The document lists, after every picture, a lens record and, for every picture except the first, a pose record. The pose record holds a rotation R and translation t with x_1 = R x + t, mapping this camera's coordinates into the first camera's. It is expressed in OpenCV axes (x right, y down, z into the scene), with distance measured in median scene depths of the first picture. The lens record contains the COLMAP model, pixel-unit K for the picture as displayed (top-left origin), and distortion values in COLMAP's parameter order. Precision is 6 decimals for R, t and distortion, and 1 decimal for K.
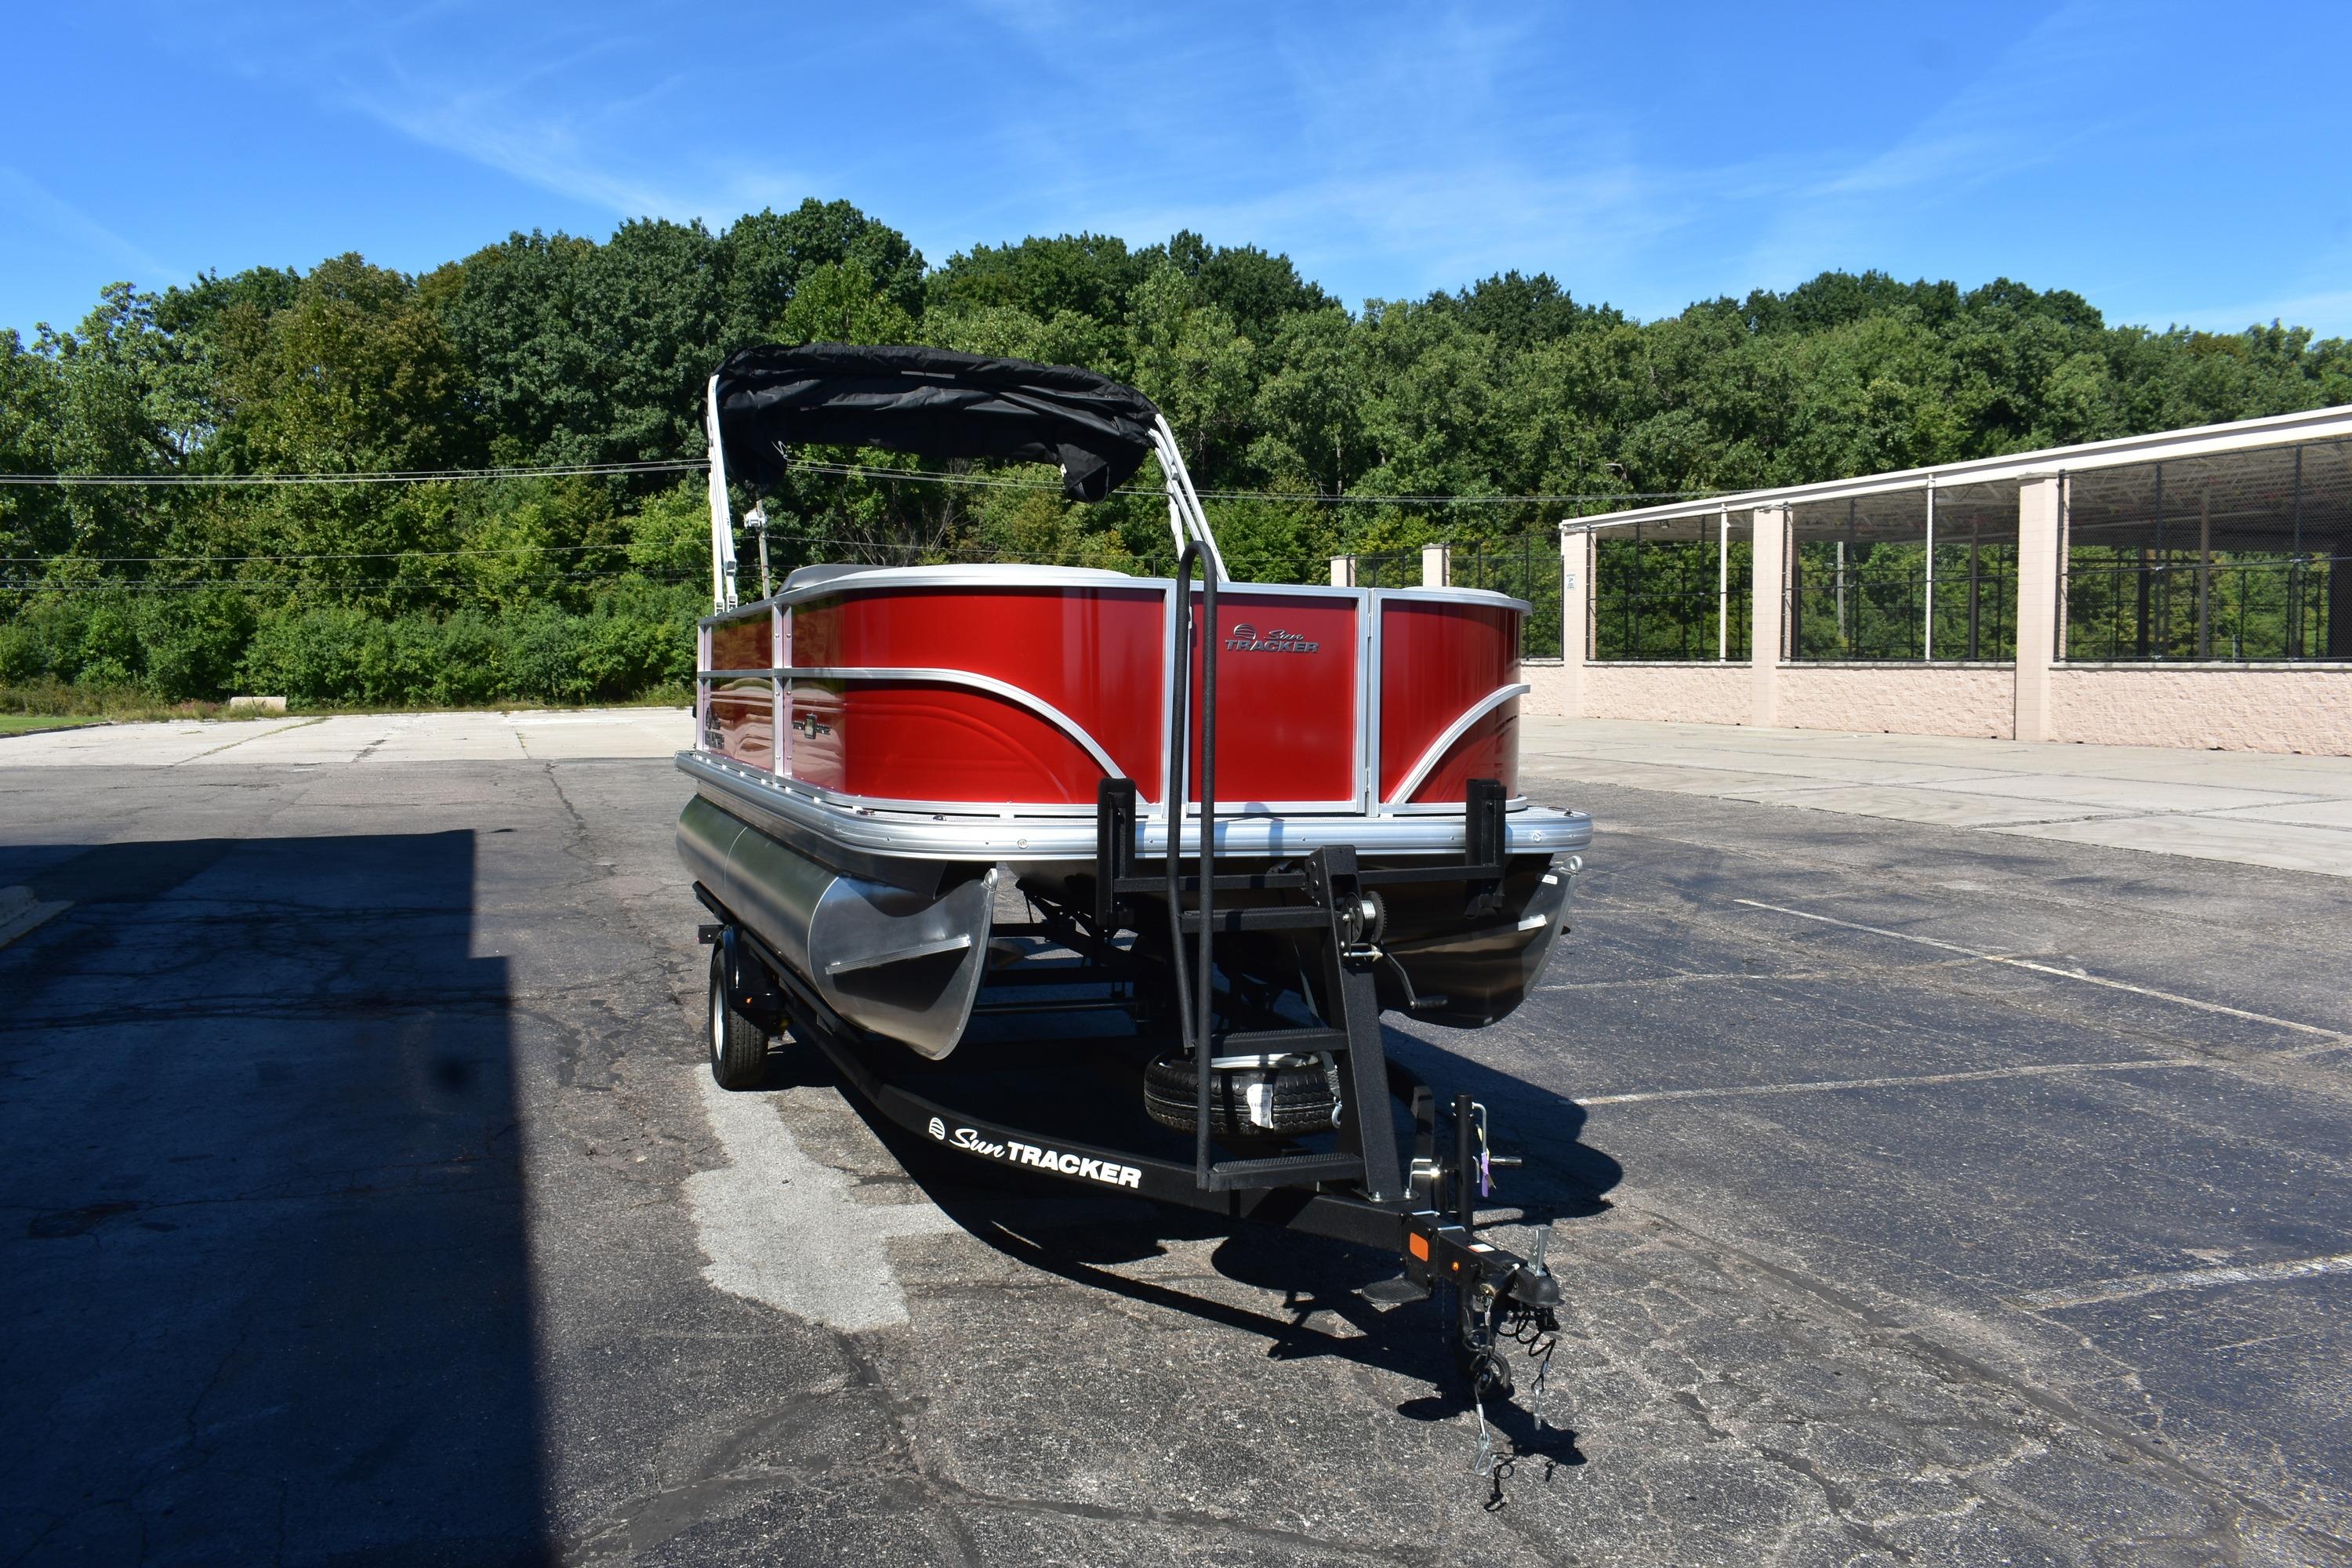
lens RADIAL K [[1803.0, 0, 1179.1], [0, 1803.0, 776.4], [0, 0, 1]] dist [-0.024945, 0.014591]
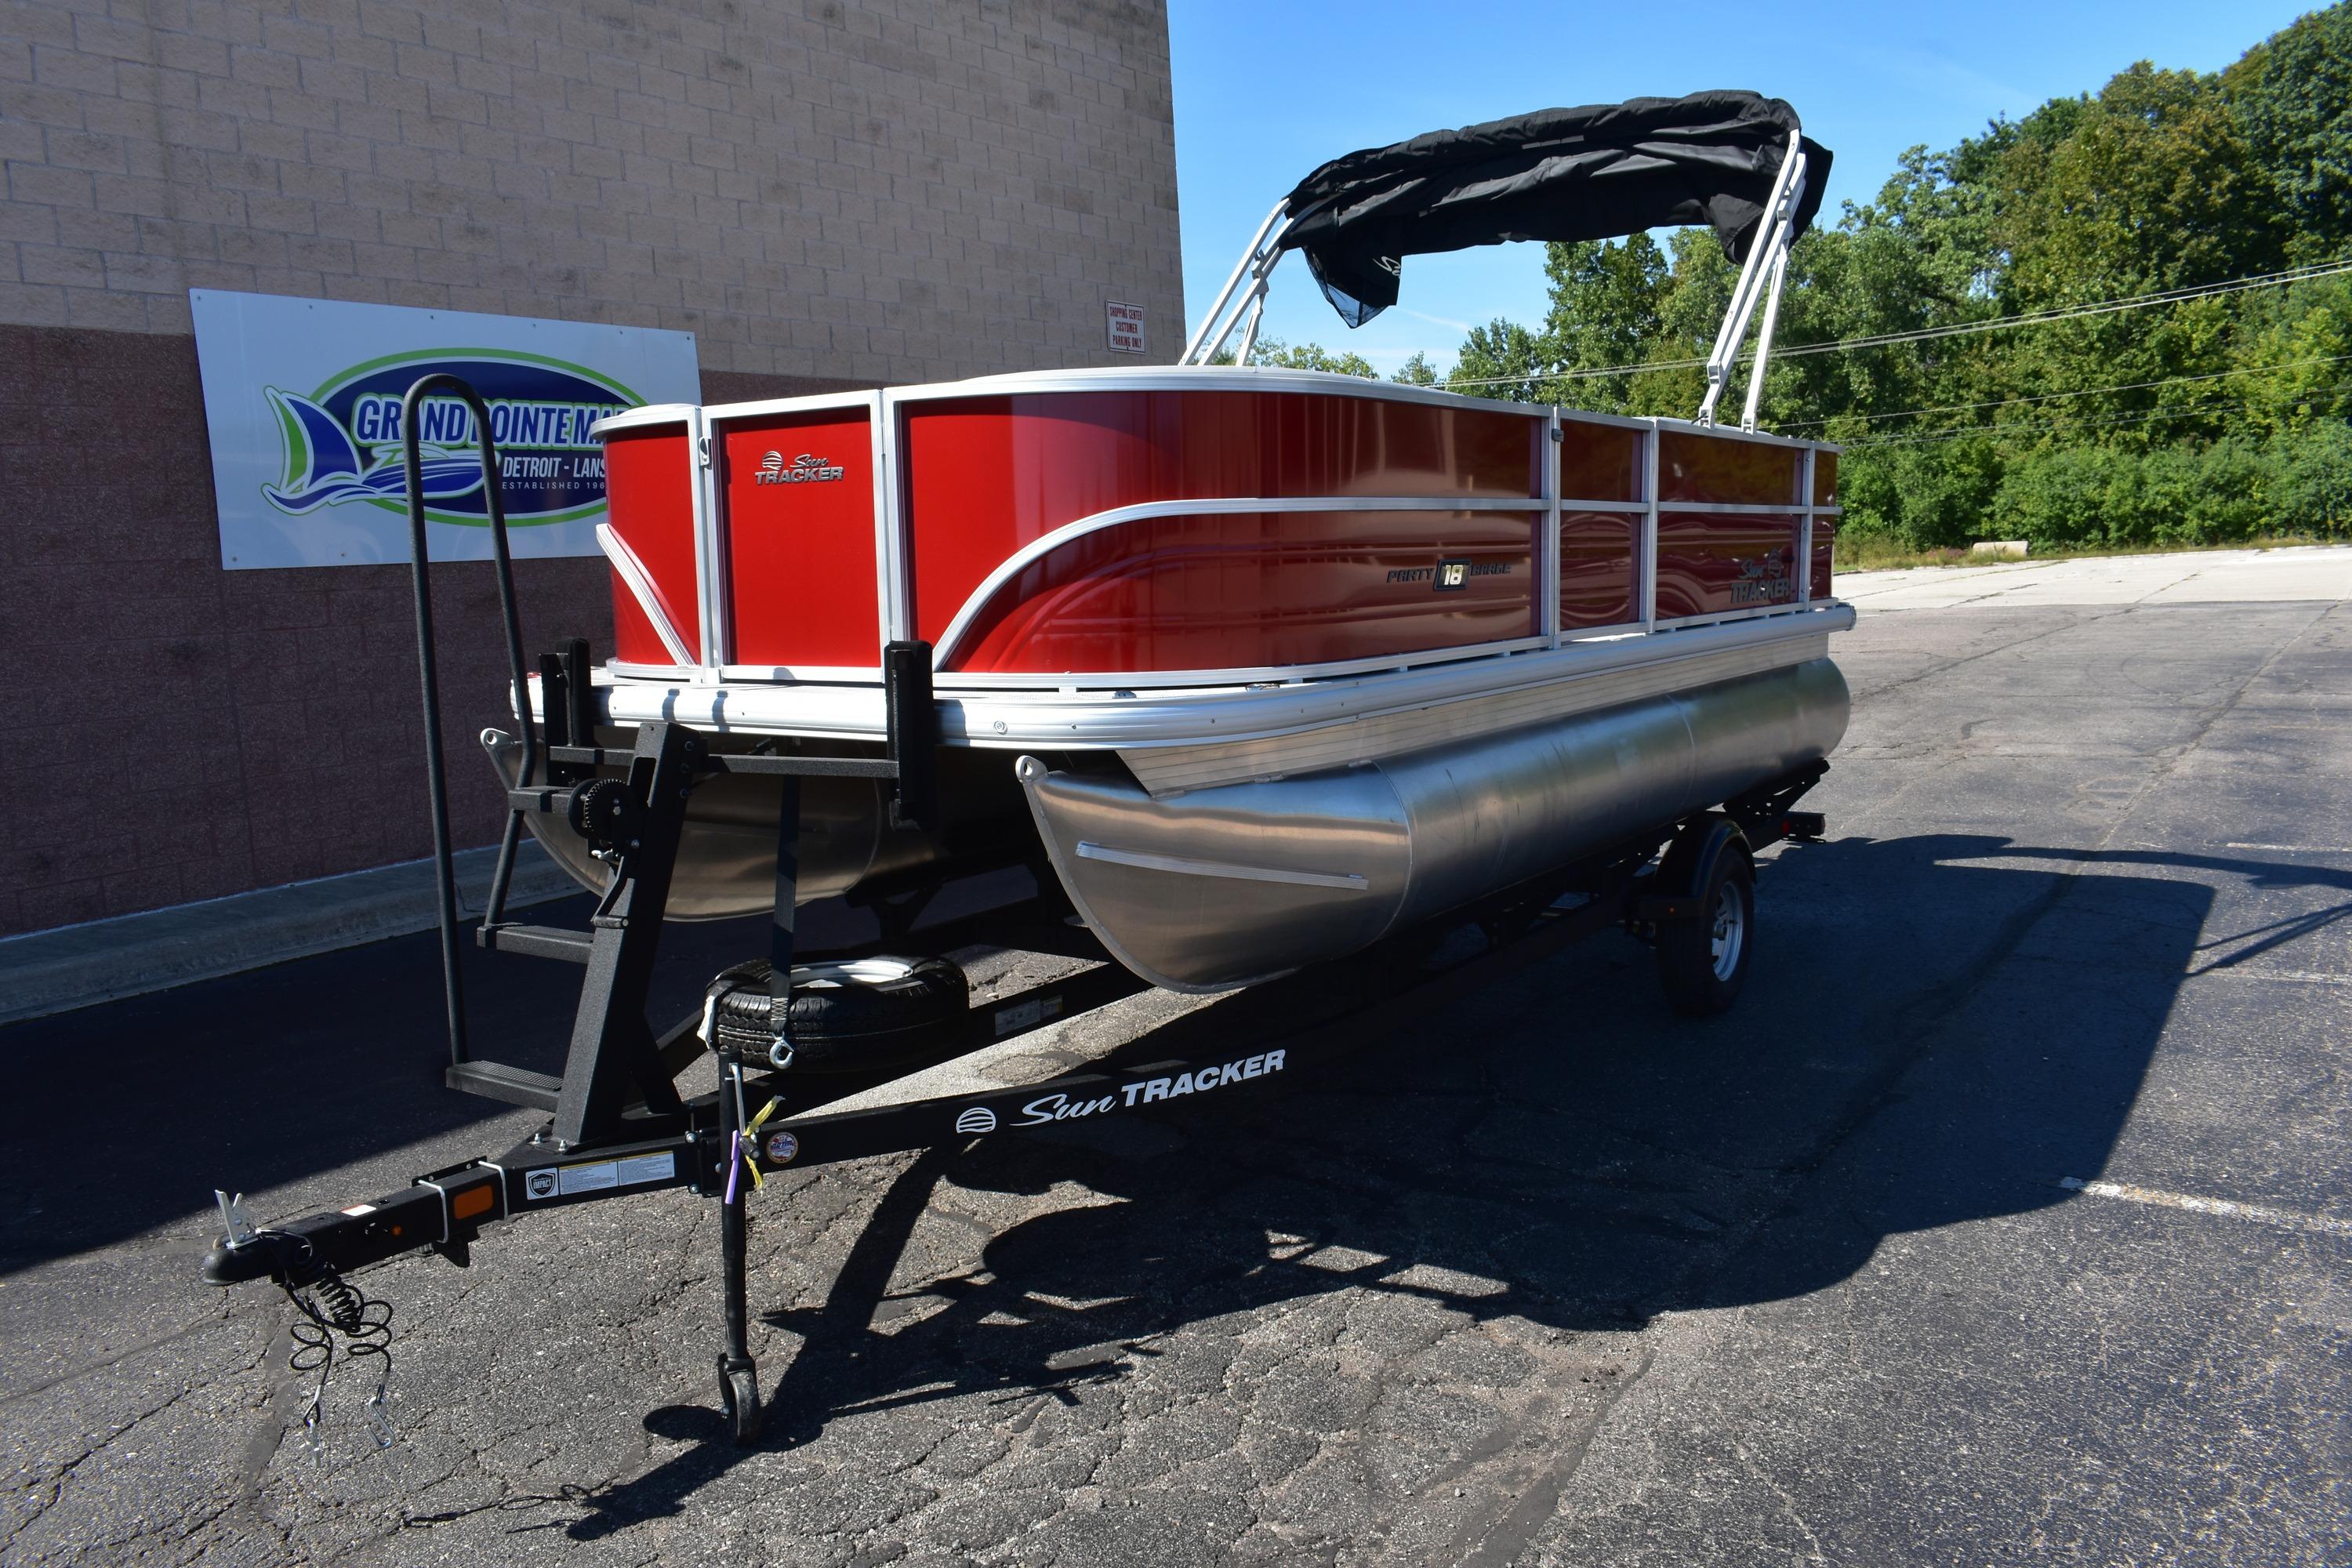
lens RADIAL K [[1803.0, 0, 1180.7], [0, 1803.0, 772.8], [0, 0, 1]] dist [-0.024945, 0.014591]
pose [[0.567305, 0.069816, -0.820543, 0.057582], [-0.000149, 0.996408, 0.084677, -0.000497], [0.823508, -0.047916, 0.565277, 0.046918]]
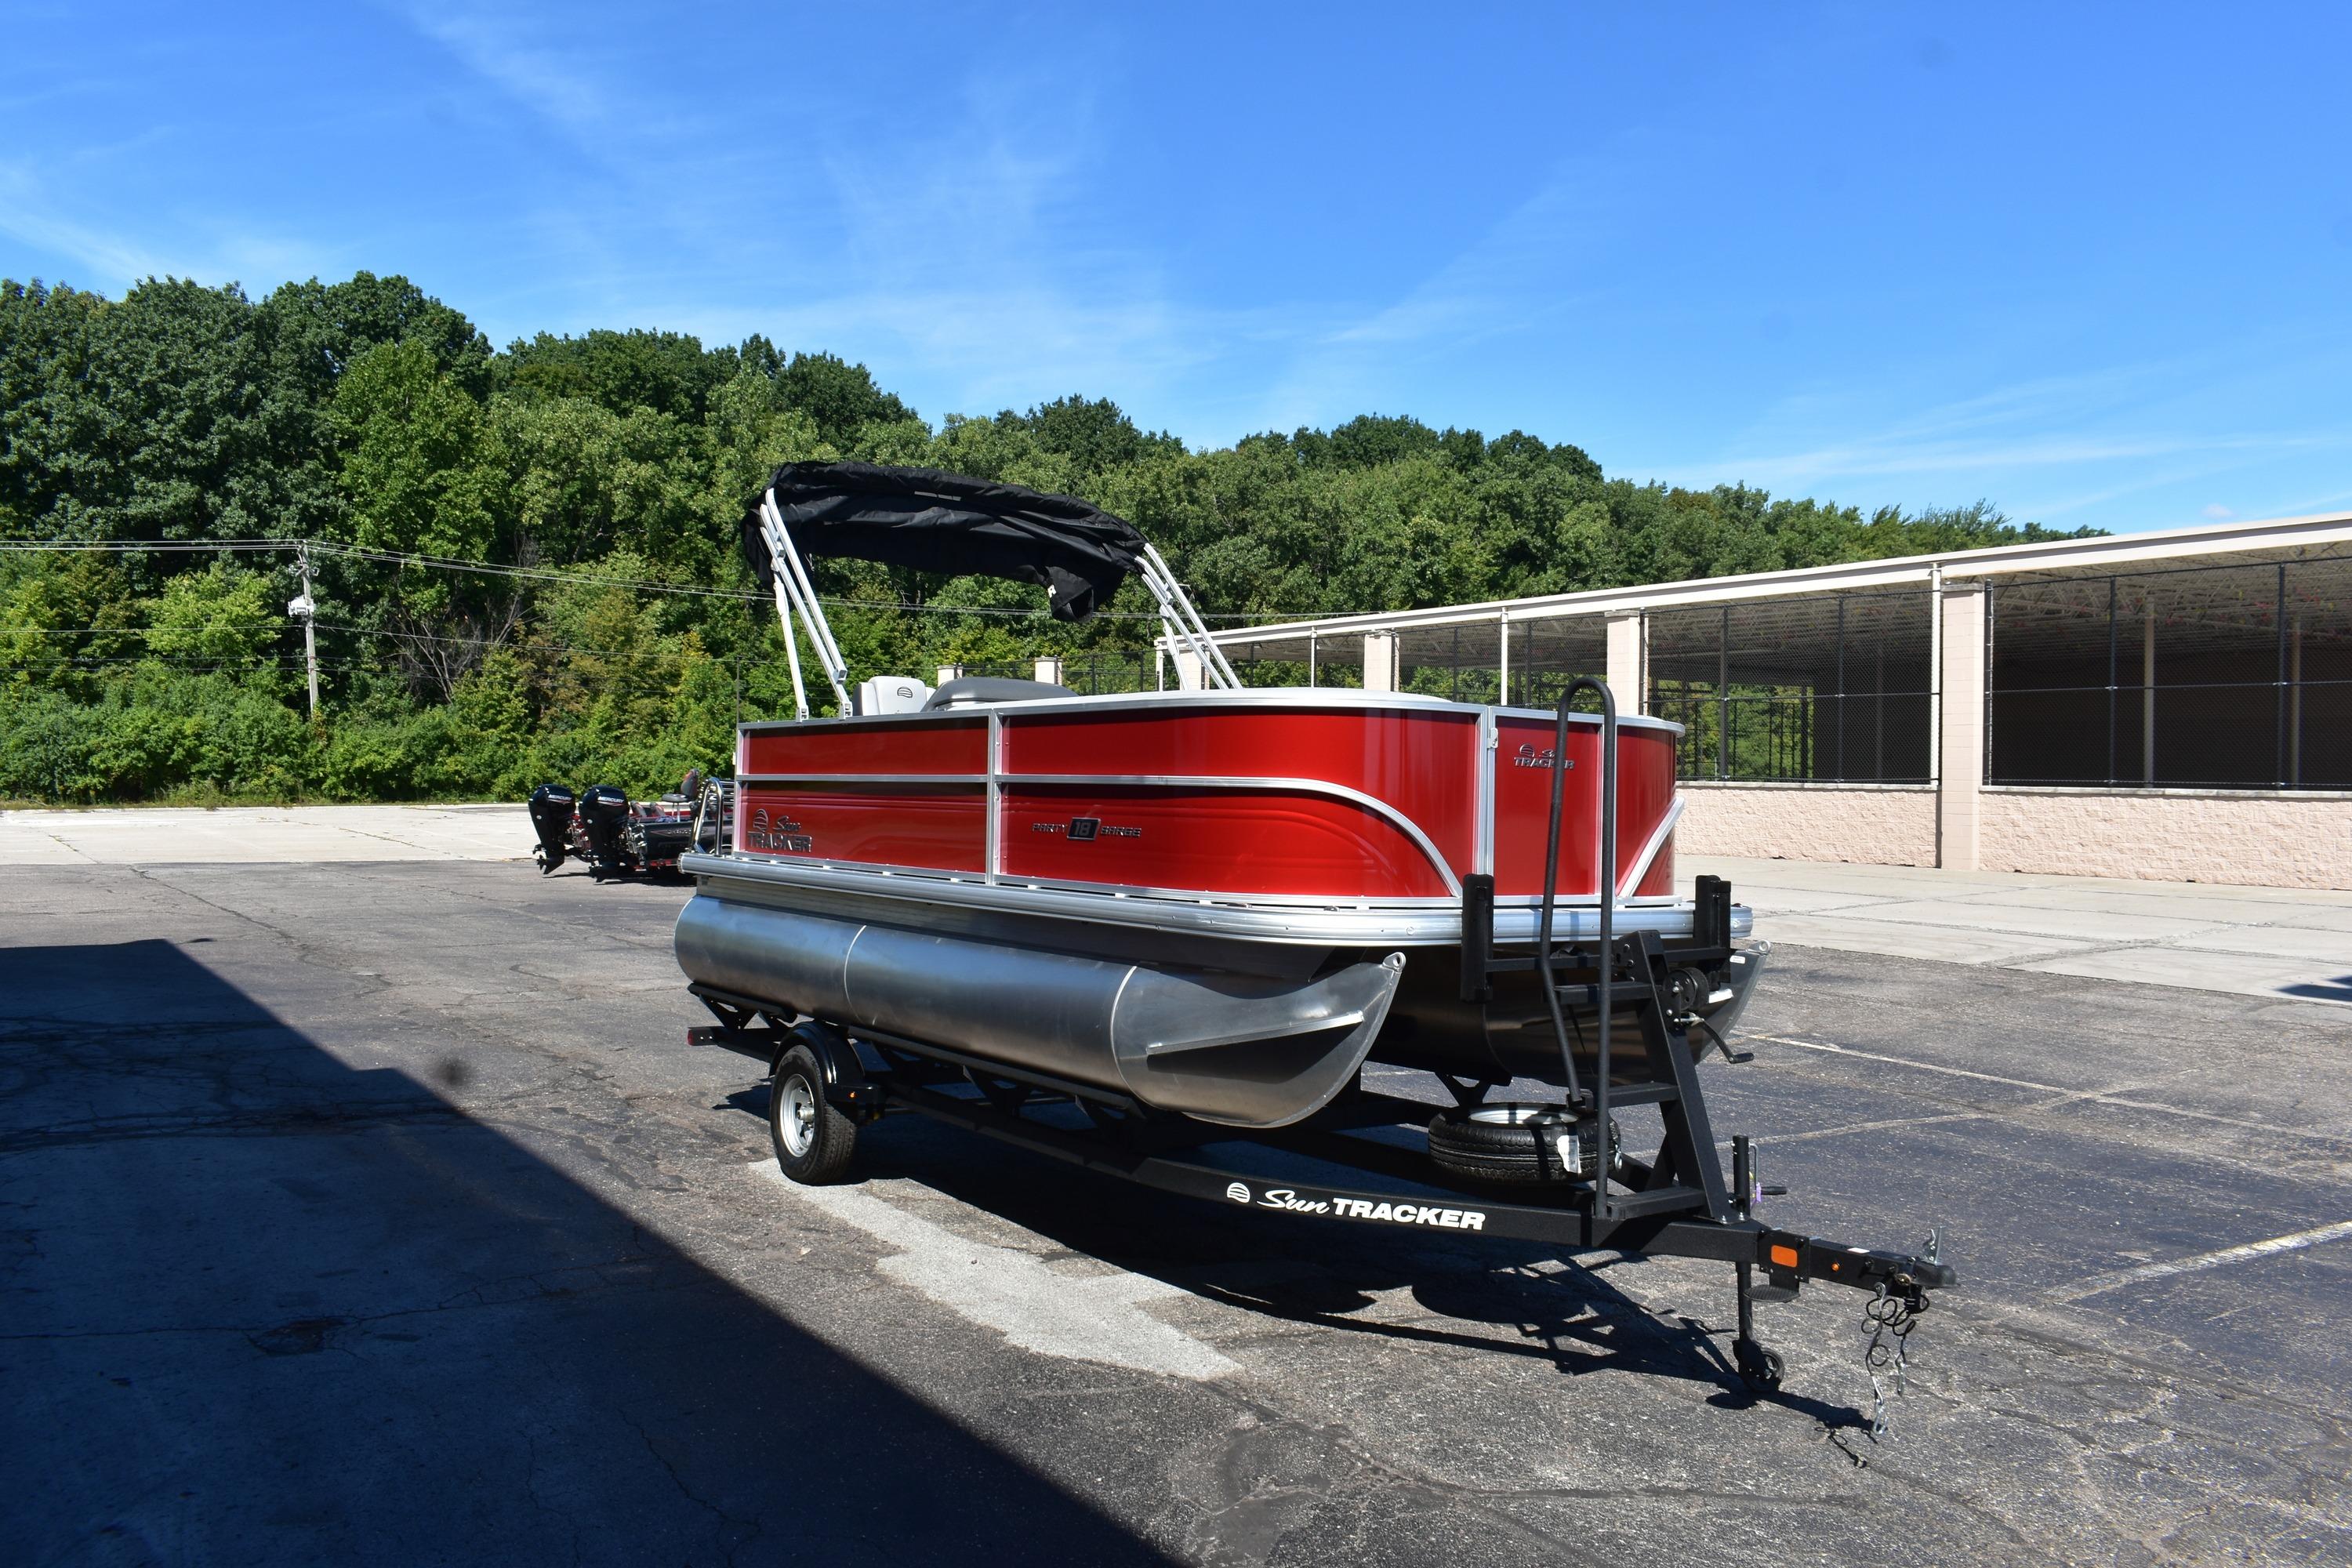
lens RADIAL K [[1803.0, 0, 1179.5], [0, 1803.0, 778.6], [0, 0, 1]] dist [-0.024945, 0.014591]
pose [[0.967167, 0.014003, 0.253757, -0.033276], [0.000932, 0.998279, -0.058638, 0.000467], [-0.254141, 0.056950, 0.965489, -0.005392]]
